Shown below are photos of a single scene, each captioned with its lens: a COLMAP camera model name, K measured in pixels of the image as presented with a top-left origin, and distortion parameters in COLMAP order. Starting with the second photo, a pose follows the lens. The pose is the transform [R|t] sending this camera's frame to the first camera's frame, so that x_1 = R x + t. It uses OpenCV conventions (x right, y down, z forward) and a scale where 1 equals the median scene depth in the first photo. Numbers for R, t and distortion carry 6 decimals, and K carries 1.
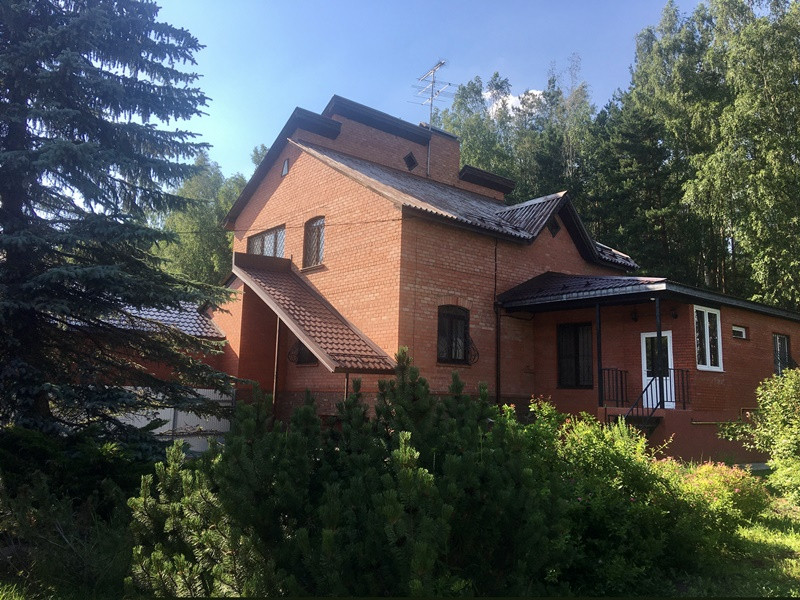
lens RADIAL K [[679.0, 0, 400.0], [0, 679.0, 293.2], [0, 0, 1]] dist [0.116476, -0.165759]
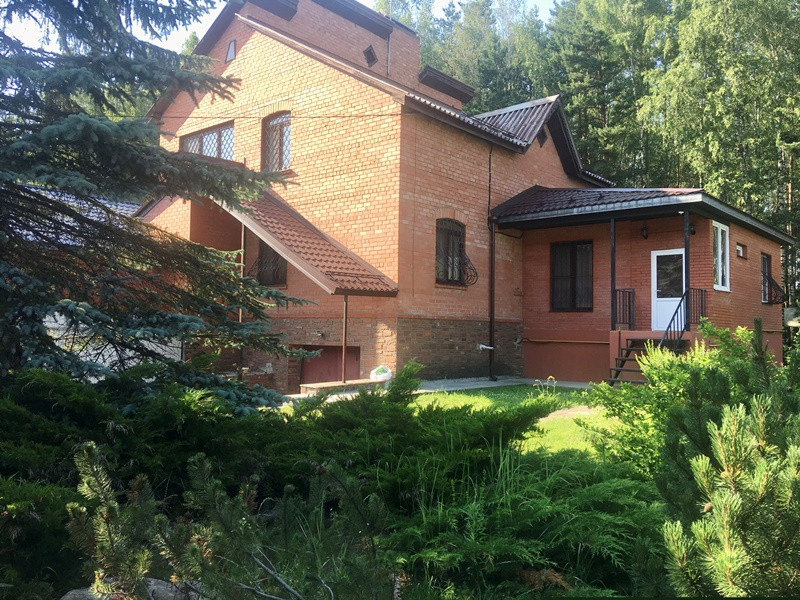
lens RADIAL K [[679.0, 0, 401.3], [0, 679.0, 297.5], [0, 0, 1]] dist [0.116476, -0.165759]
pose [[0.985389, -0.003452, 0.170284, -0.120646], [-0.015575, 0.993779, 0.110277, 0.020055], [-0.169606, -0.111318, 0.979205, 0.123508]]
